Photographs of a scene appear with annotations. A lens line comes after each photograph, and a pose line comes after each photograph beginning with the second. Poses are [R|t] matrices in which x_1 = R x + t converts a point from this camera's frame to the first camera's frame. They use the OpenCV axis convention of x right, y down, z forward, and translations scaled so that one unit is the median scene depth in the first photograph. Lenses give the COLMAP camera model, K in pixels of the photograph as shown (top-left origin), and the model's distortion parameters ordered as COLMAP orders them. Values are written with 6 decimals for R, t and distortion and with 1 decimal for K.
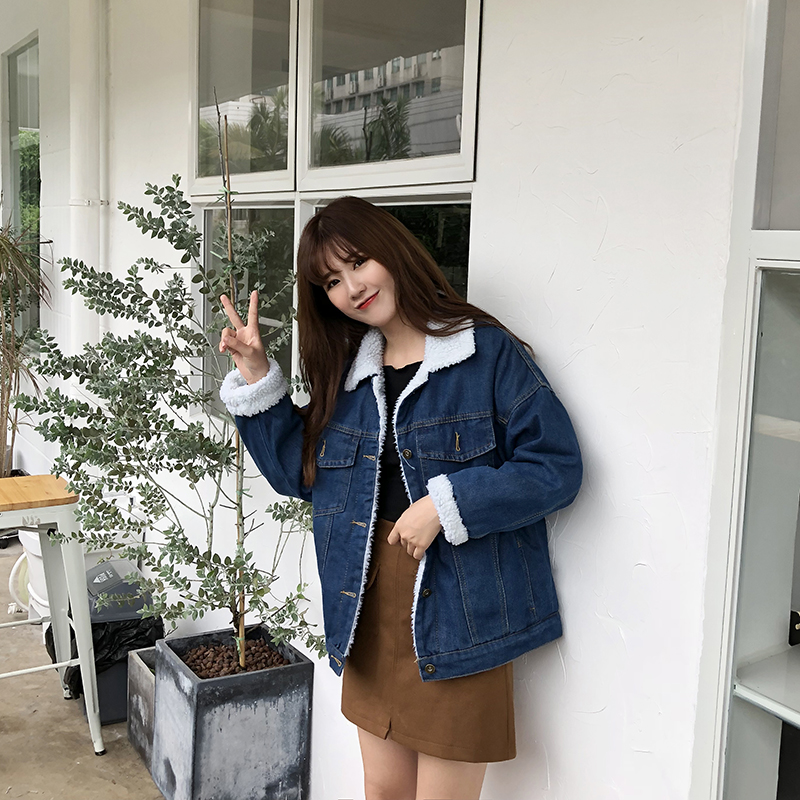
lens RADIAL K [[963.2, 0, 421.7], [0, 963.2, 357.9], [0, 0, 1]] dist [0.029938, -0.006128]
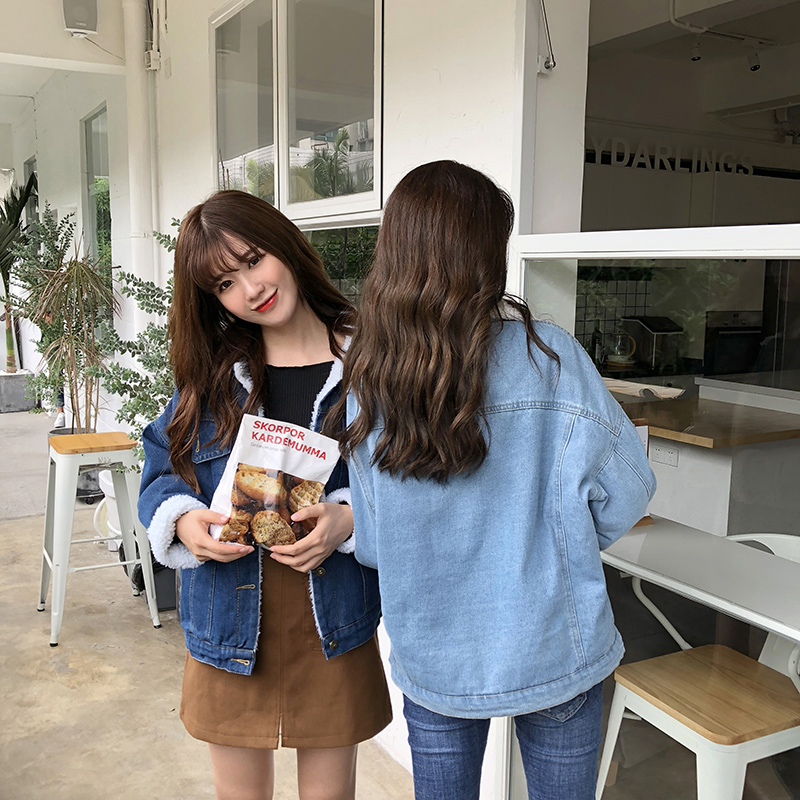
lens RADIAL K [[918.3, 0, 400.0], [0, 918.3, 400.0], [0, 0, 1]] dist [0.009115, 0.032552]
pose [[0.996075, -0.015451, -0.087157, 0.146254], [0.017550, 0.999573, 0.023364, 0.056640], [0.086759, -0.024802, 0.995921, -0.301533]]
